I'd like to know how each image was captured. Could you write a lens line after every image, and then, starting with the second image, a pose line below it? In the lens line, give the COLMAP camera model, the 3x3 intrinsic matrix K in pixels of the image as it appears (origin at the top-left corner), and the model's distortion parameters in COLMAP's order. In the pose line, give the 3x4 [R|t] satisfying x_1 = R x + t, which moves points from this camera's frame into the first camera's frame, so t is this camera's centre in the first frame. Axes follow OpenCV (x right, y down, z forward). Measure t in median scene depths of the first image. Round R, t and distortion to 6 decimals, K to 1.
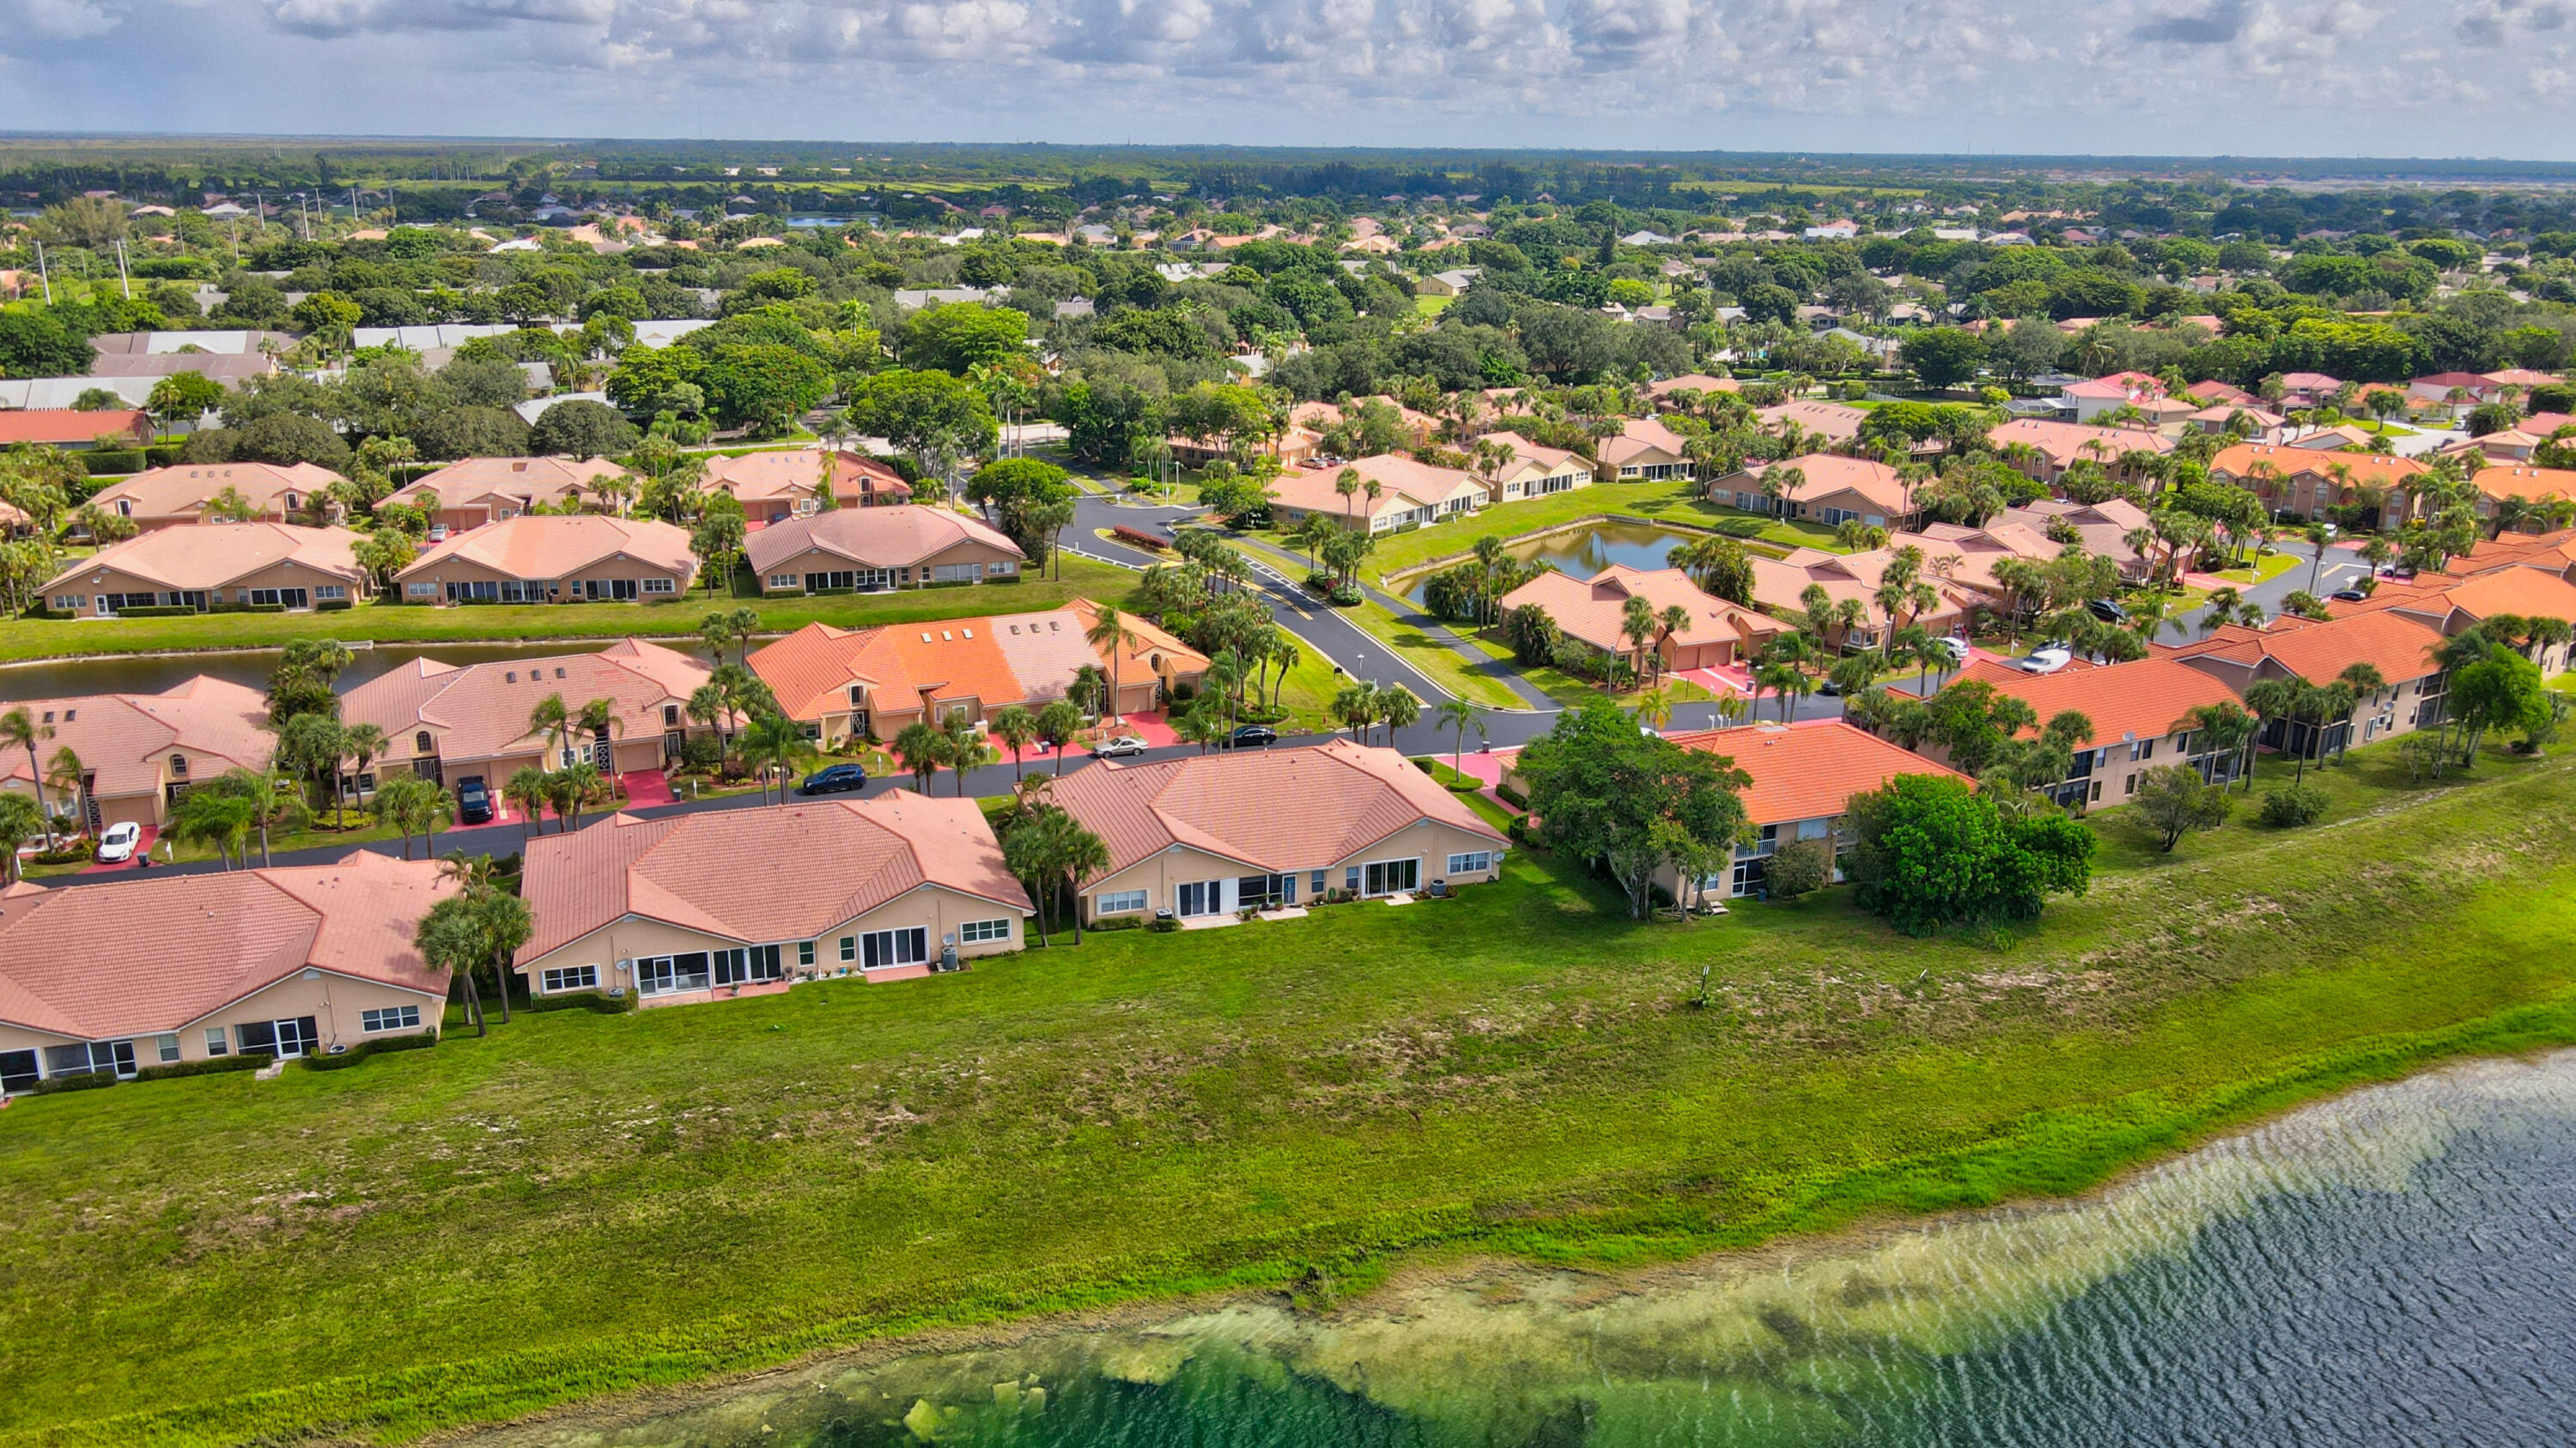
lens RADIAL K [[1918.9, 0, 1280.6], [0, 1918.9, 713.0], [0, 0, 1]] dist [-0.014572, 0.051398]
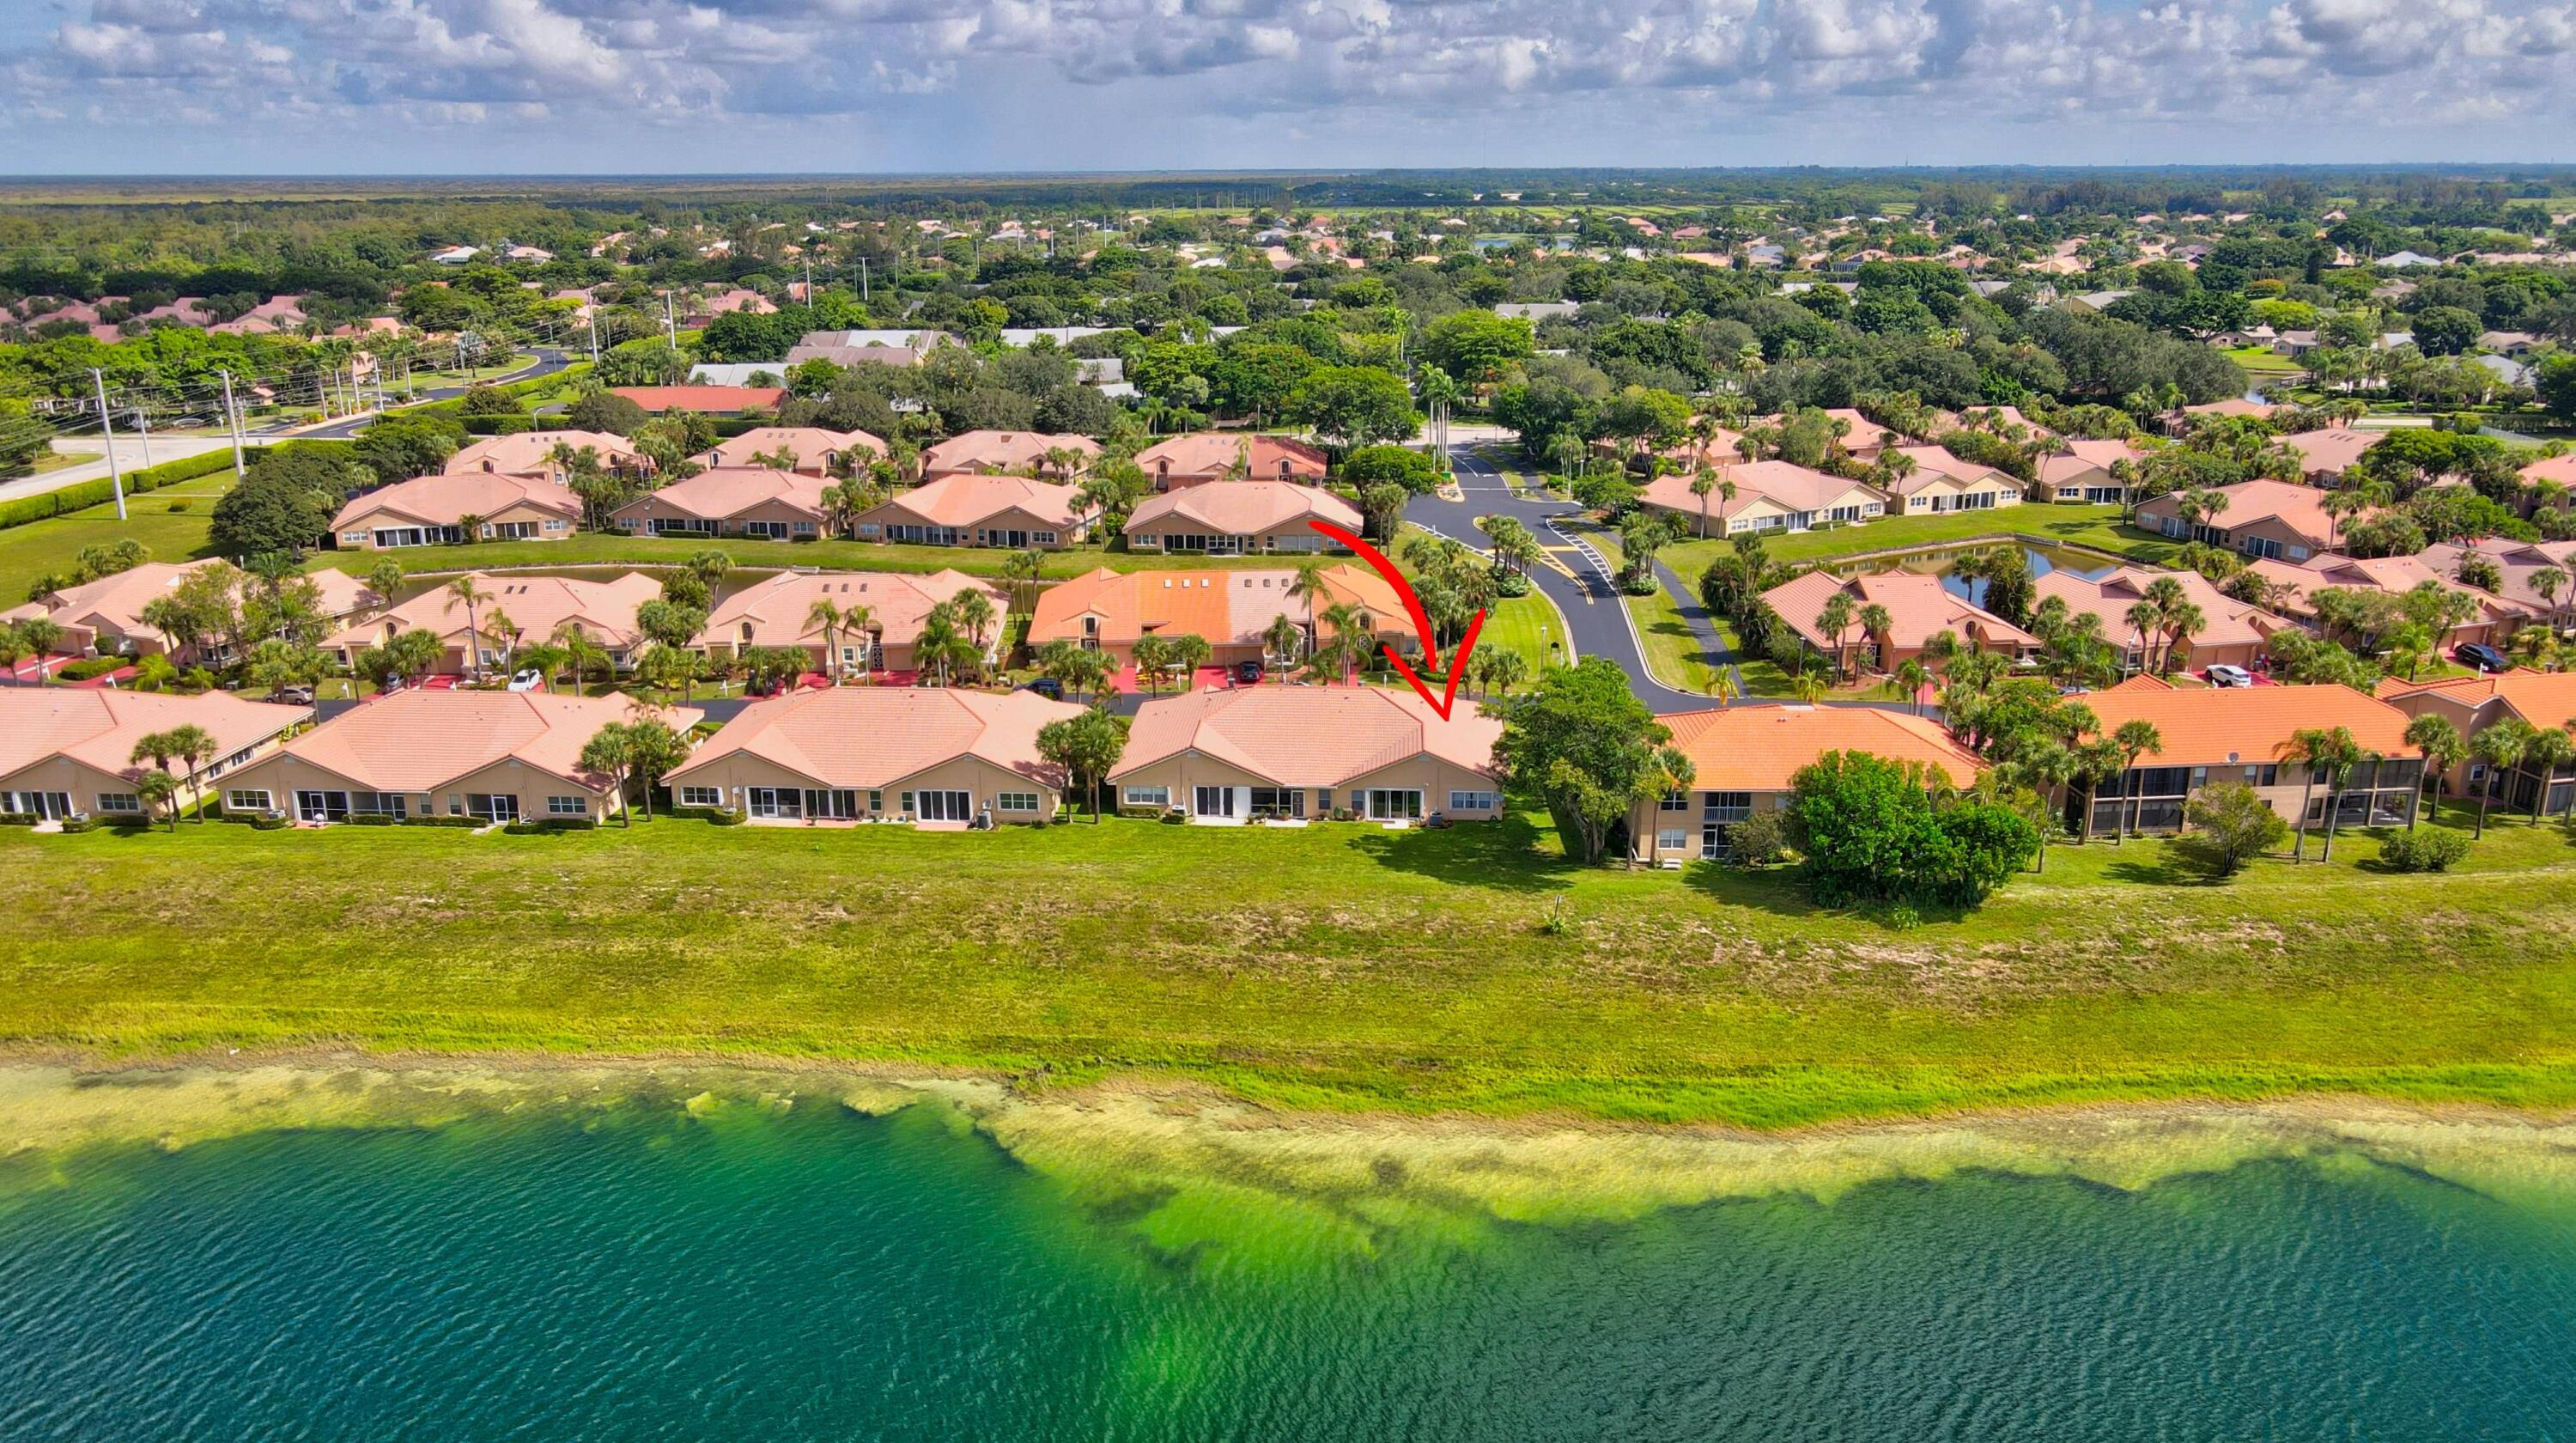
lens RADIAL K [[1922.5, 0, 1280.3], [0, 1922.5, 720.7], [0, 0, 1]] dist [-0.027876, 0.078712]
pose [[0.925326, 0.090730, -0.368157, 0.263354], [-0.094111, 0.995523, 0.008803, 0.022258], [0.367307, 0.026502, 0.929722, -0.037239]]
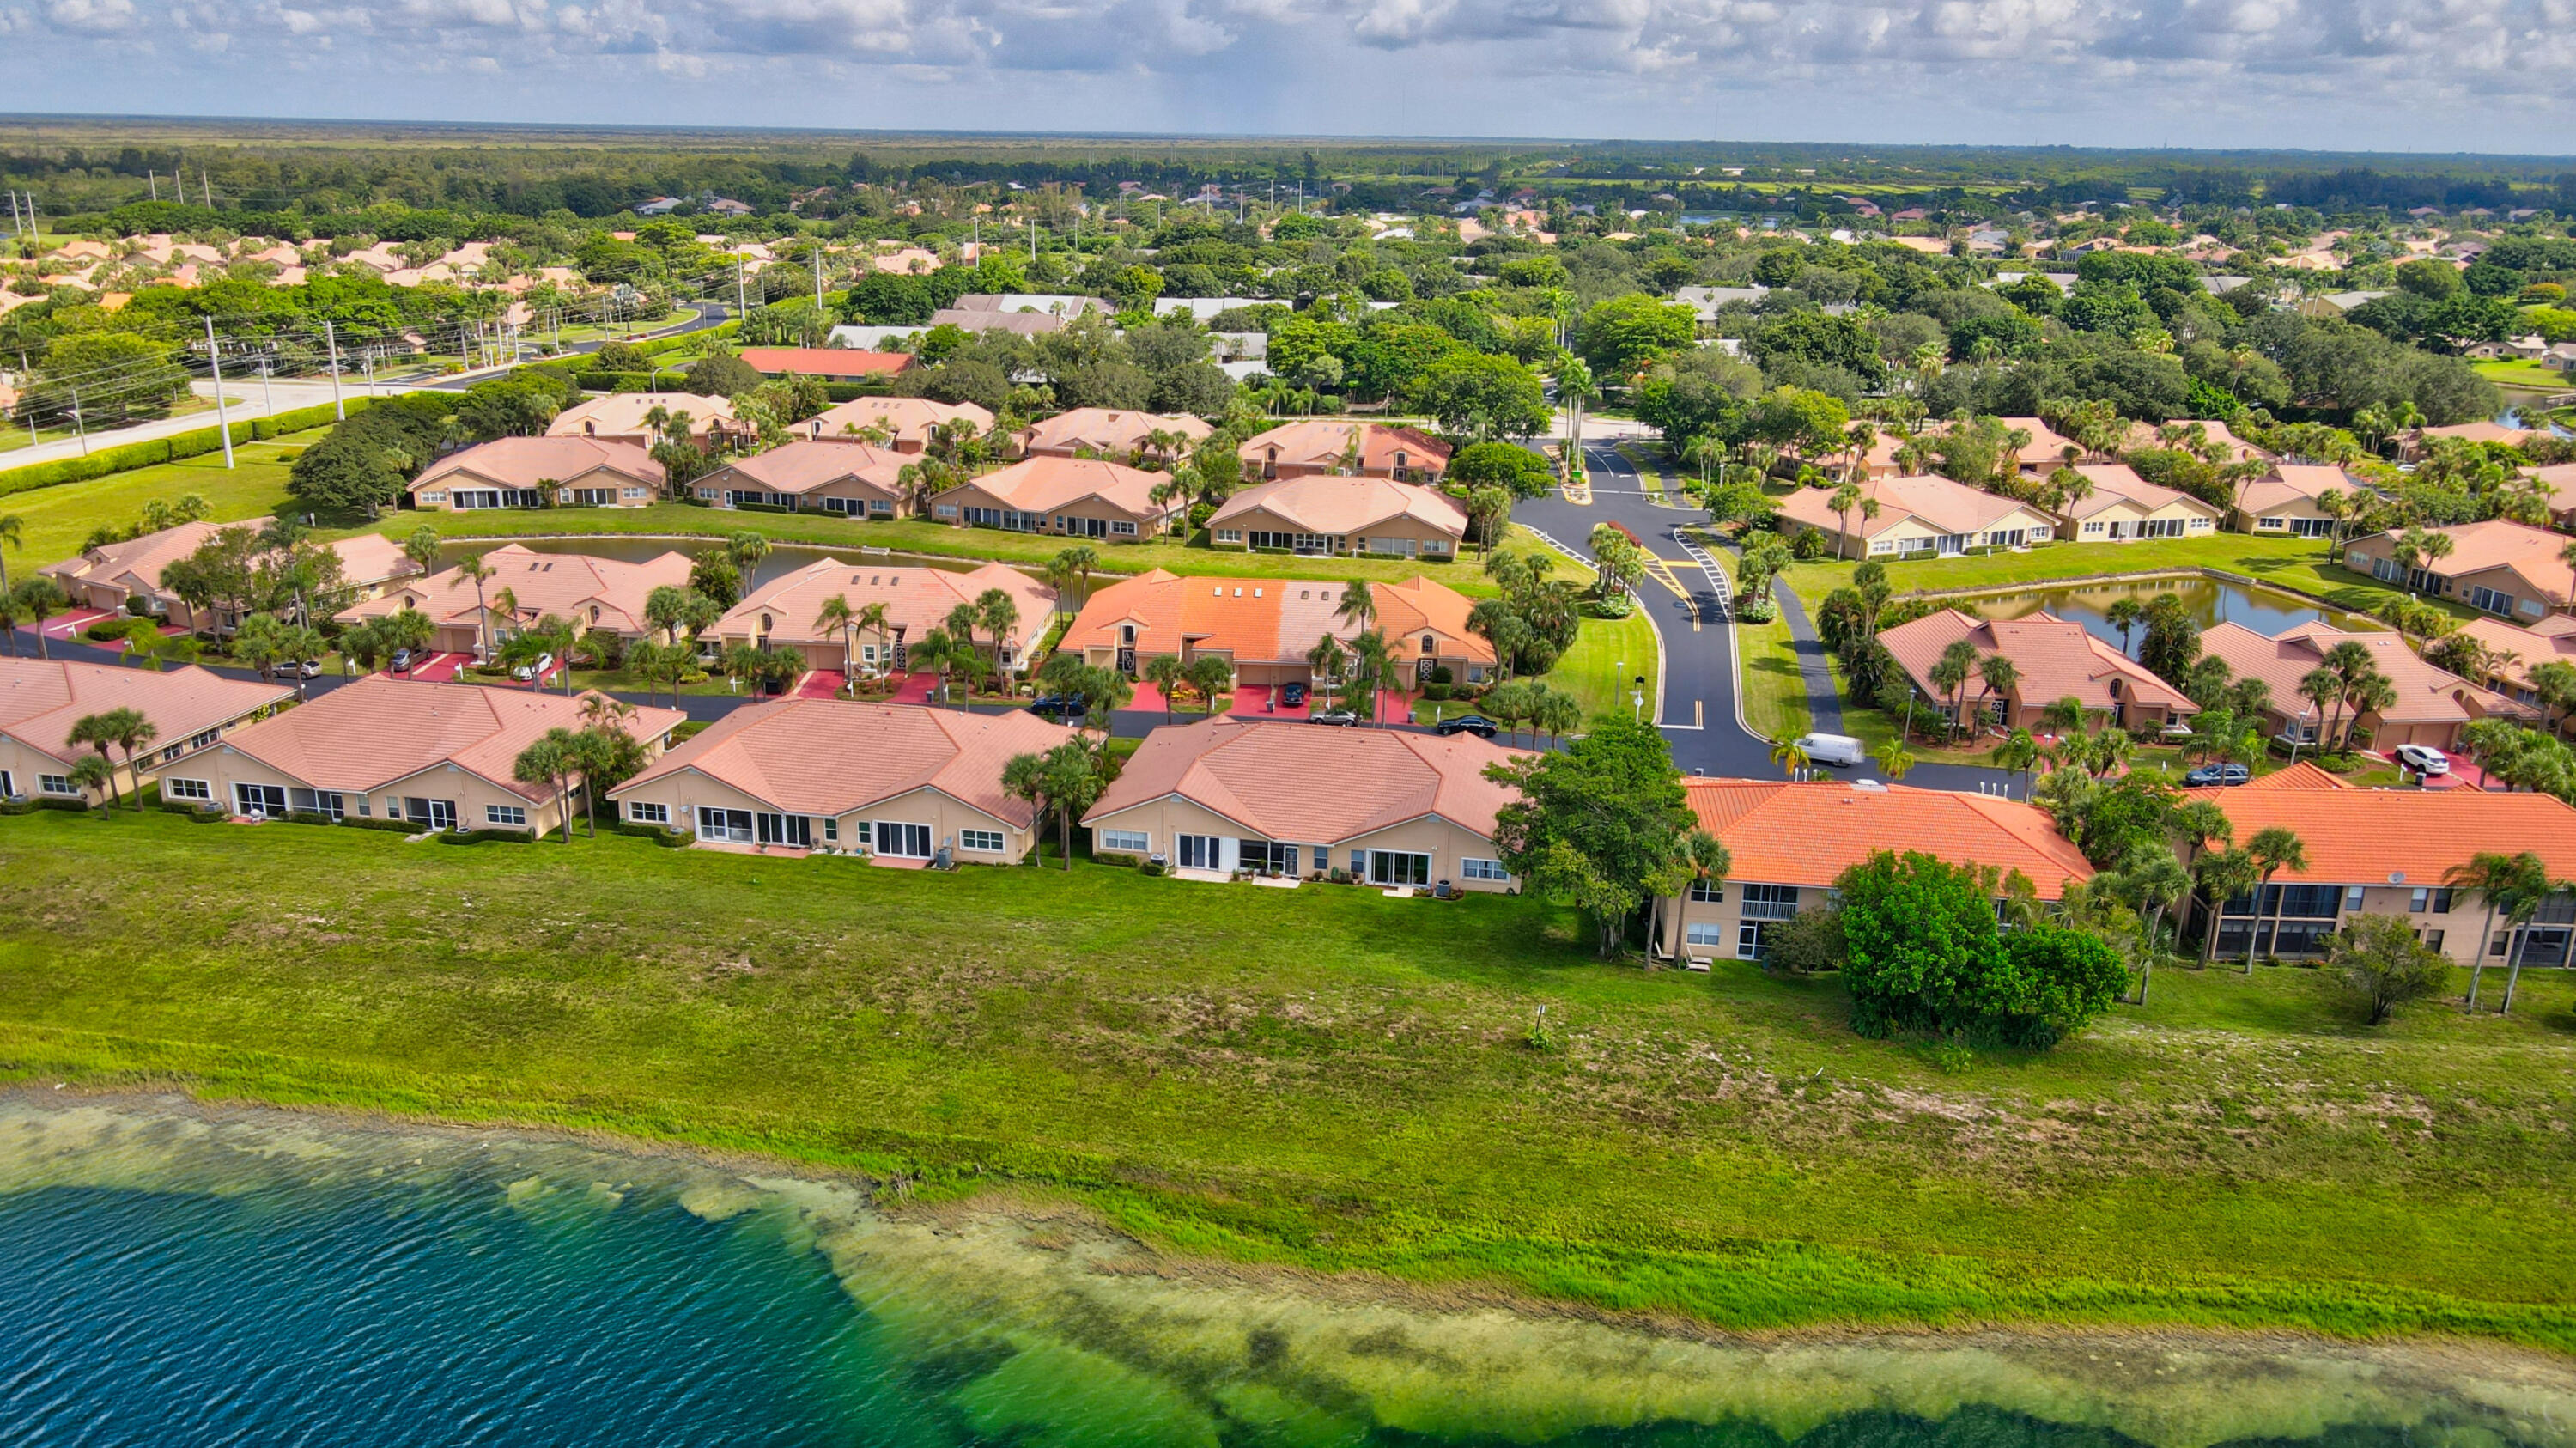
lens RADIAL K [[1923.4, 0, 1275.8], [0, 1923.4, 720.2], [0, 0, 1]] dist [-0.017783, 0.044206]
pose [[0.875861, 0.144712, -0.460354, 0.291981], [-0.143879, 0.988899, 0.037117, -0.011063], [0.460615, 0.033726, 0.886959, 0.063706]]
